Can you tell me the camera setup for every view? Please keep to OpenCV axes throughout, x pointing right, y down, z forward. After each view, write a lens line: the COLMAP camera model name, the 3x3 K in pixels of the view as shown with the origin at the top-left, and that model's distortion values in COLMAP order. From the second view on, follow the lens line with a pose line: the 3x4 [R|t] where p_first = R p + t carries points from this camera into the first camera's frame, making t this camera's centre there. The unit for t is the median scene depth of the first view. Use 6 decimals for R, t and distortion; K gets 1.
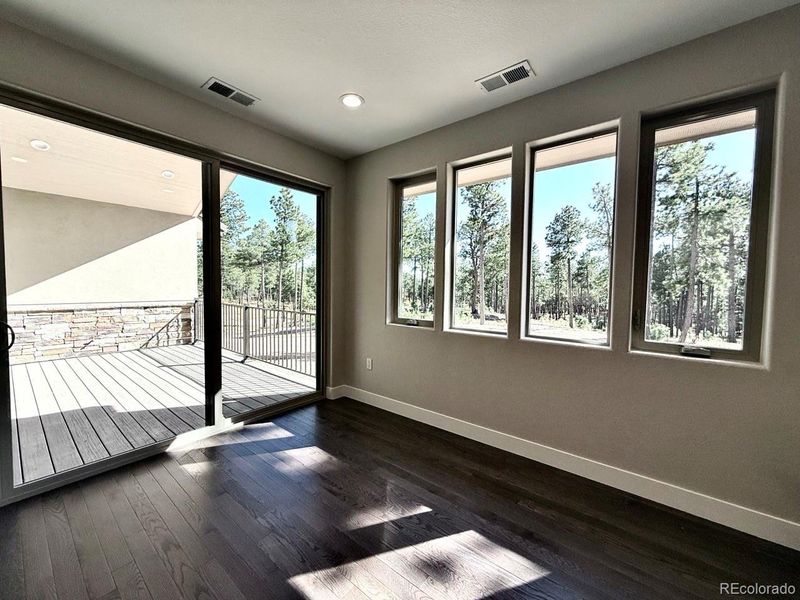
lens RADIAL K [[322.0, 0, 395.5], [0, 322.0, 298.1], [0, 0, 1]] dist [-0.001122, 0.000092]
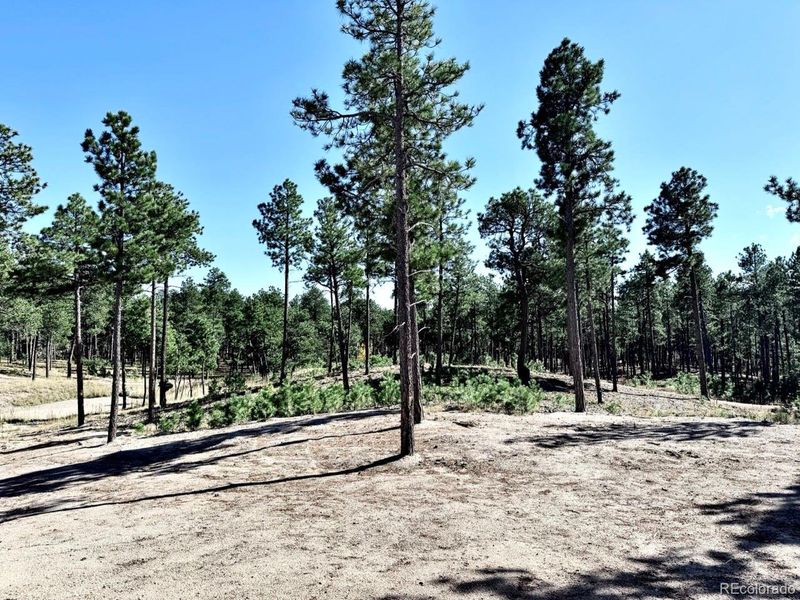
lens RADIAL K [[567.5, 0, 401.6], [0, 567.5, 299.7], [0, 0, 1]] dist [0.038650, -0.042502]
pose [[0.992463, -0.023234, 0.120322, -0.277372], [0.032177, 0.996819, -0.072919, -0.084681], [-0.118245, 0.076241, 0.990053, 0.753297]]
